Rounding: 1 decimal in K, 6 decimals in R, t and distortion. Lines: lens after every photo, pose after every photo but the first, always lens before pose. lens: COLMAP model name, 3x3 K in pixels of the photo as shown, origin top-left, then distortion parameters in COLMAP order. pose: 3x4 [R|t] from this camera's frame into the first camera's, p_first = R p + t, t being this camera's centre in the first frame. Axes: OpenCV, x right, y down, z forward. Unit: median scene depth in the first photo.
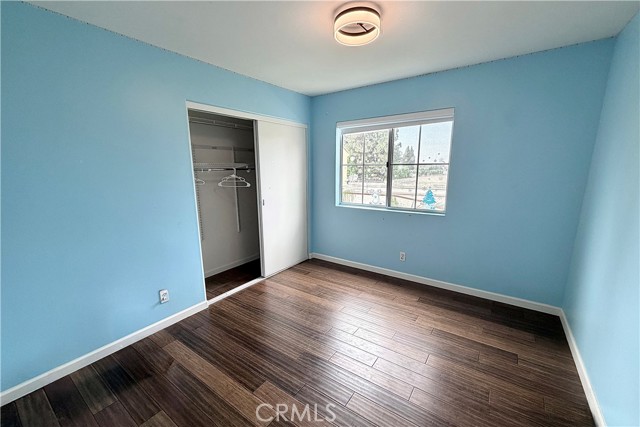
lens RADIAL K [[259.1, 0, 319.4], [0, 259.1, 220.7], [0, 0, 1]] dist [0.000605, 0.000039]
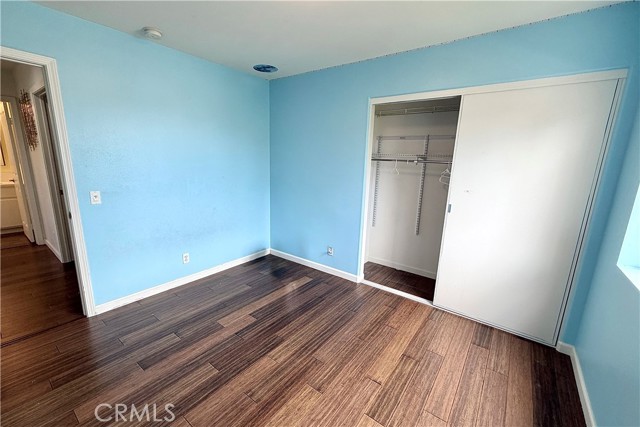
lens RADIAL K [[268.5, 0, 320.0], [0, 268.5, 213.5], [0, 0, 1]] dist [-0.001073, -0.000083]
pose [[-0.032463, 0.215770, -0.975904, 0.620016], [-0.230101, 0.948577, 0.217383, -0.158316], [0.972625, 0.231614, 0.018855, 0.731919]]
